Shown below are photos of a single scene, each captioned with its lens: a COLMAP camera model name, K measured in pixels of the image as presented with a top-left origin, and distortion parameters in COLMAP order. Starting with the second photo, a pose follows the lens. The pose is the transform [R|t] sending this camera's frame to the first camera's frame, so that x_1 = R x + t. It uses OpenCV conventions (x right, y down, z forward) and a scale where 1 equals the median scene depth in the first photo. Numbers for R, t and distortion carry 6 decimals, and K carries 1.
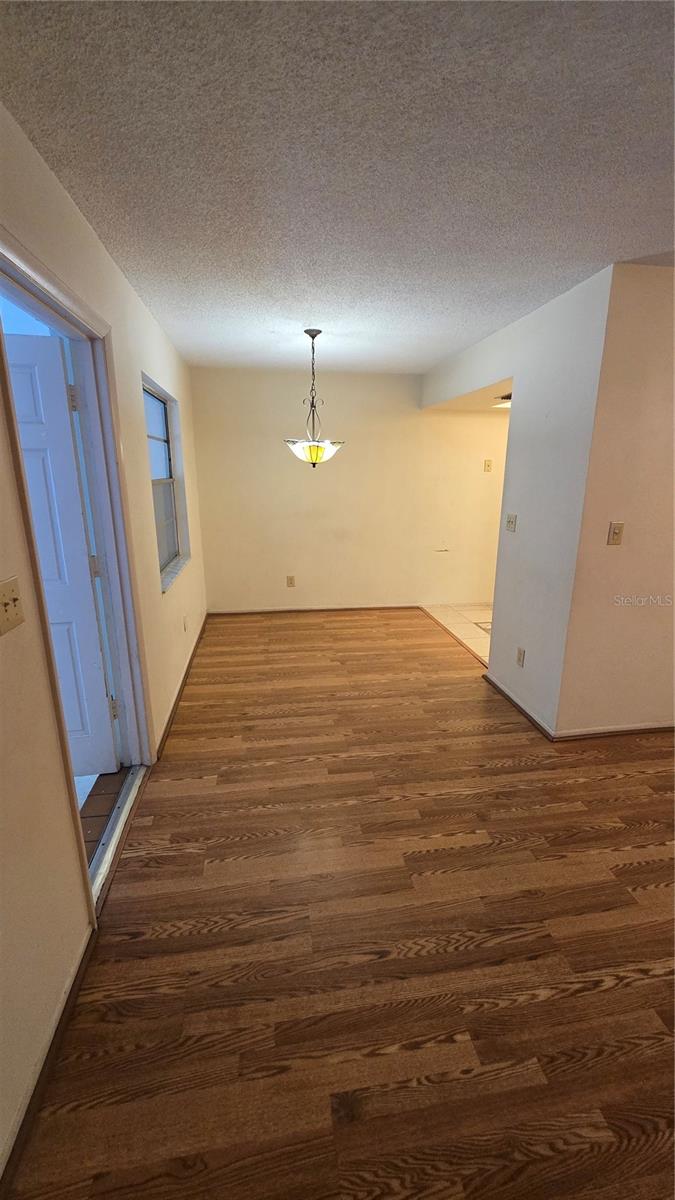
lens RADIAL K [[488.9, 0, 339.8], [0, 488.9, 600.4], [0, 0, 1]] dist [-0.001996, 0.000038]
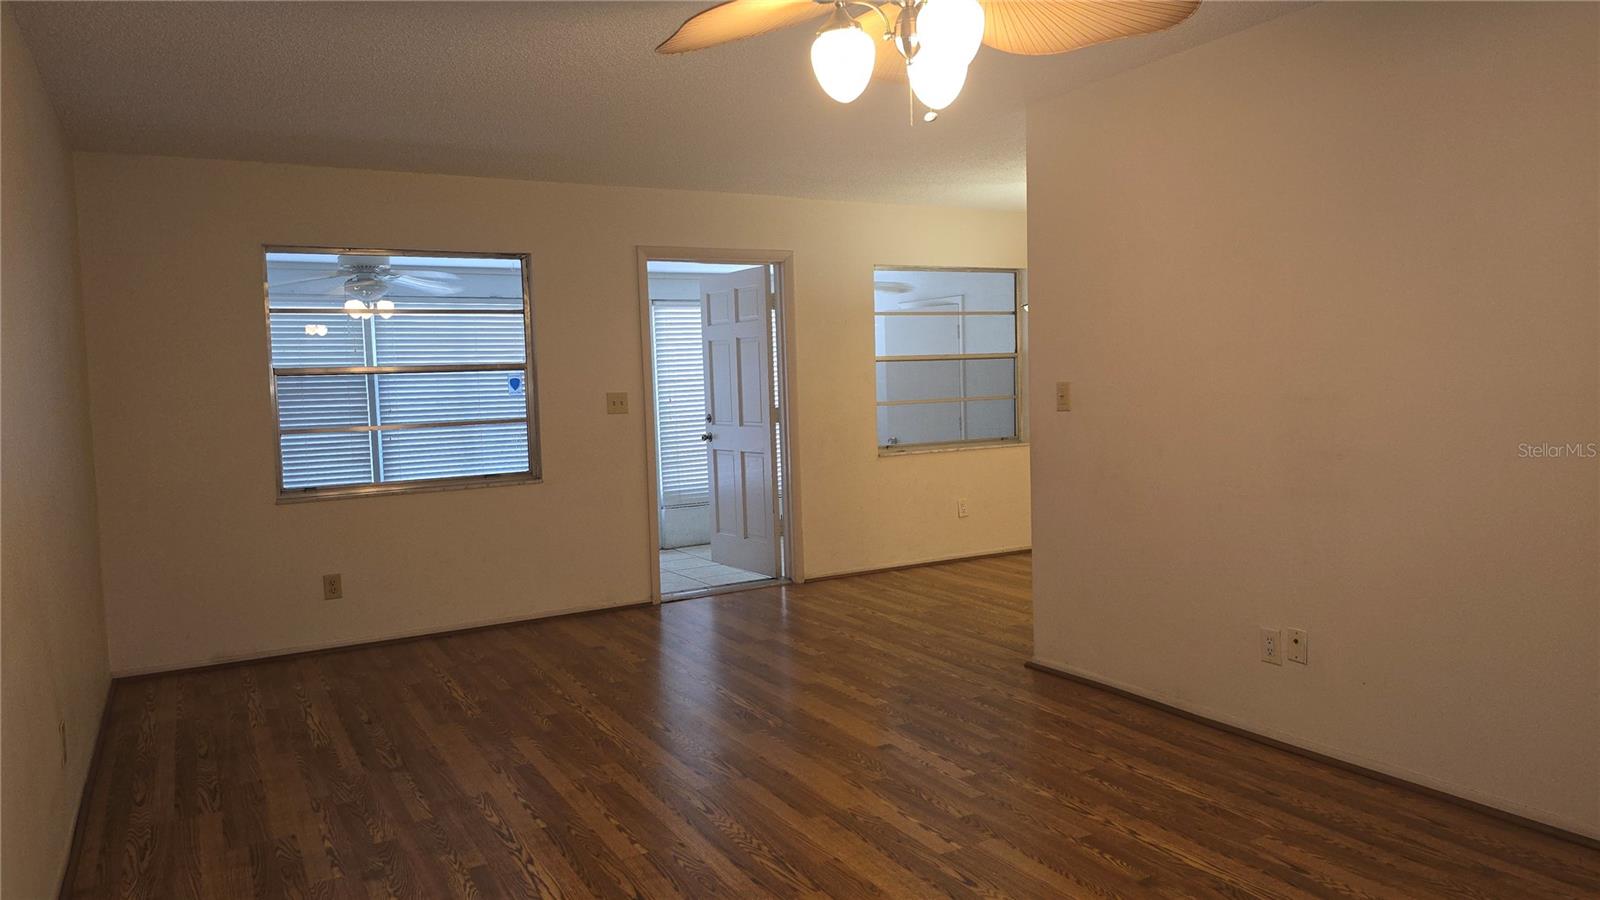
lens RADIAL K [[1073.4, 0, 807.4], [0, 1073.4, 437.2], [0, 0, 1]] dist [0.073488, -0.075266]
pose [[0.356971, 0.036947, -0.933385, 1.918319], [-0.210705, 0.976650, -0.041924, 0.083212], [0.910041, 0.211635, 0.356421, 0.005033]]
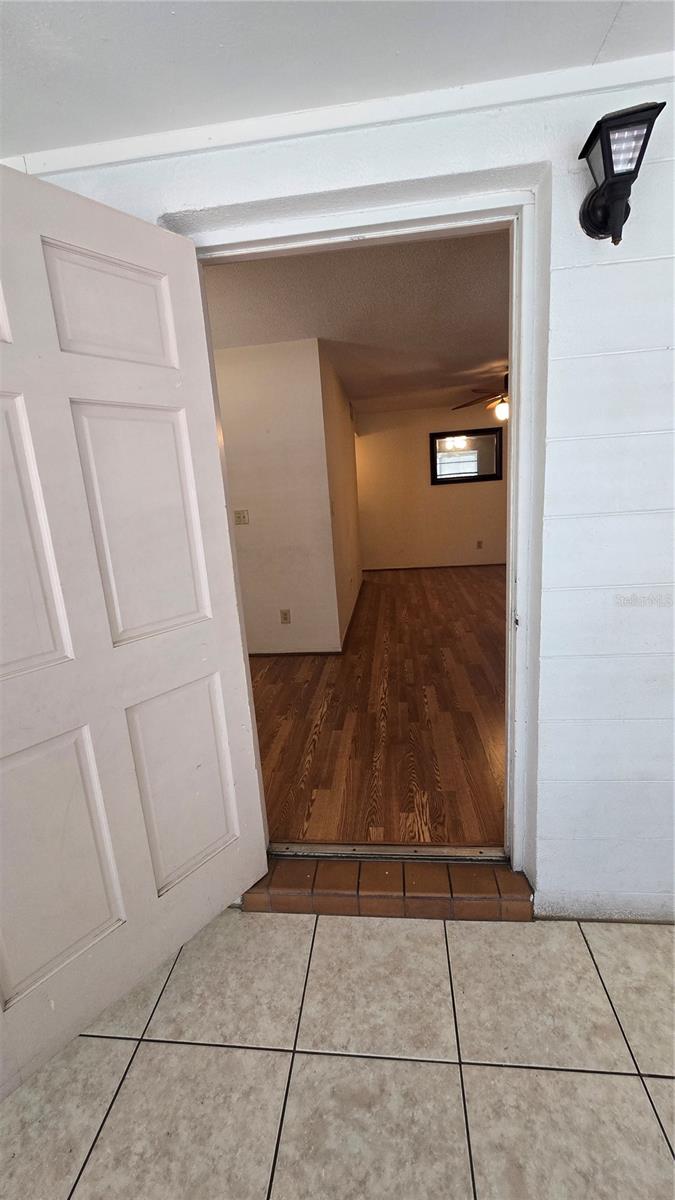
lens RADIAL K [[488.9, 0, 342.1], [0, 488.9, 596.1], [0, 0, 1]] dist [-0.001996, 0.000038]
pose [[0.255622, -0.227472, 0.939635, -0.901081], [0.314422, 0.938649, 0.141696, -0.079457], [-0.914219, 0.259221, 0.311461, 0.517735]]
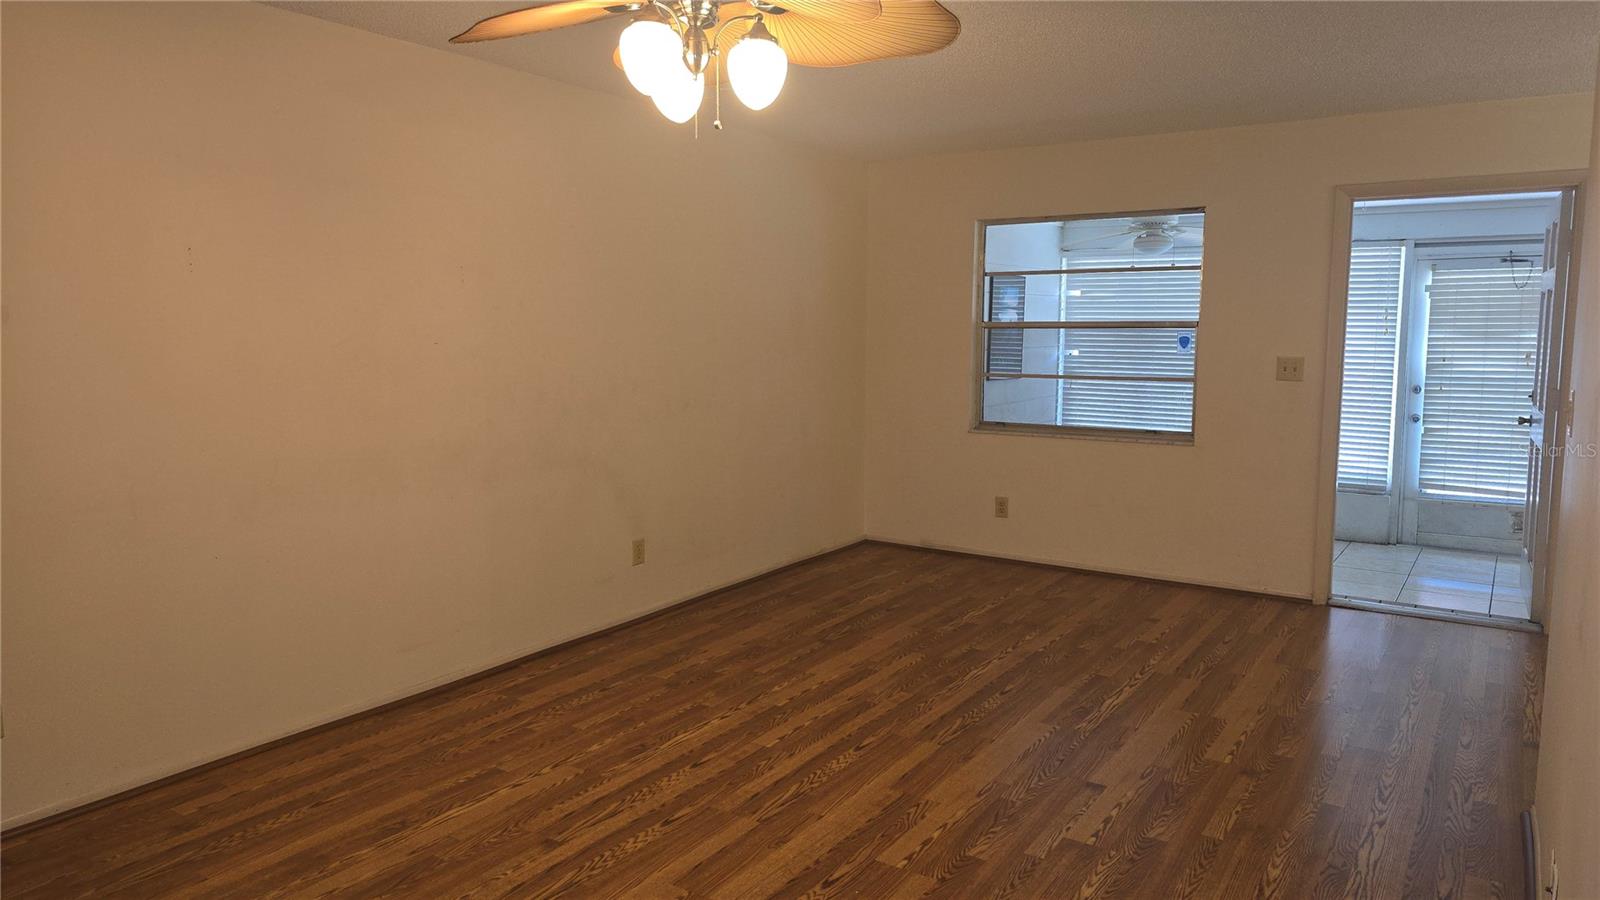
lens RADIAL K [[1073.4, 0, 814.1], [0, 1073.4, 444.9], [0, 0, 1]] dist [0.073488, -0.075266]
pose [[-0.667136, 0.076381, -0.741009, 1.760606], [-0.201196, 0.939287, 0.277957, -0.239382], [0.717251, 0.334524, -0.611265, 1.054564]]
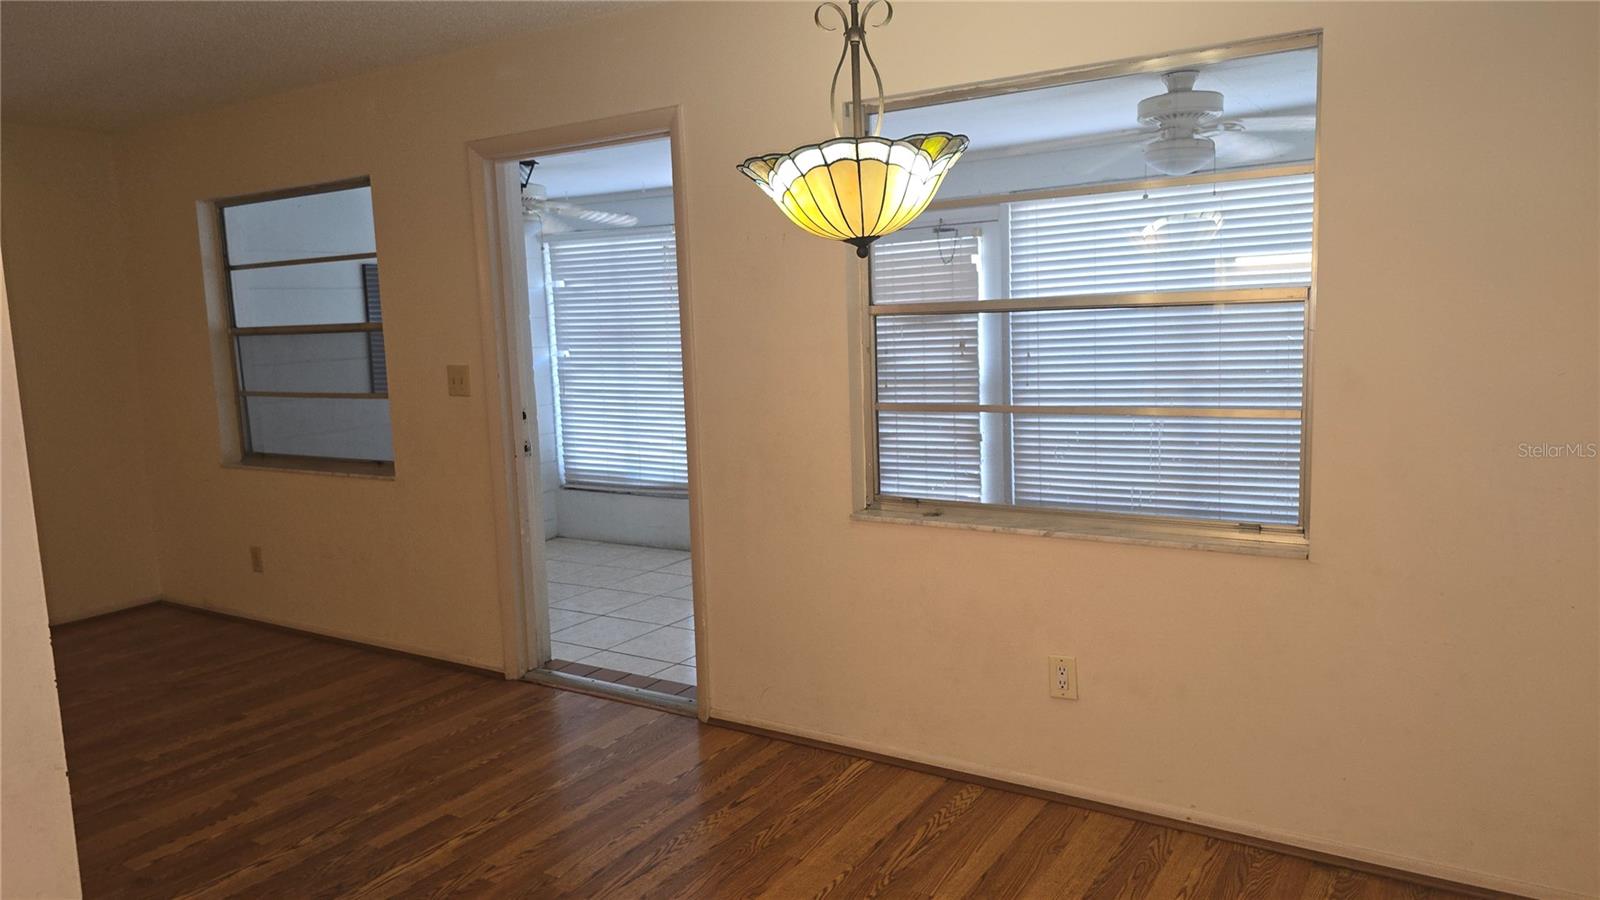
lens RADIAL K [[1073.4, 0, 805.9], [0, 1073.4, 459.0], [0, 0, 1]] dist [0.073488, -0.075266]
pose [[-0.667138, 0.119754, -0.735246, 0.523042], [-0.162719, 0.939733, 0.300707, -0.432929], [0.726945, 0.320251, -0.607445, 1.748928]]
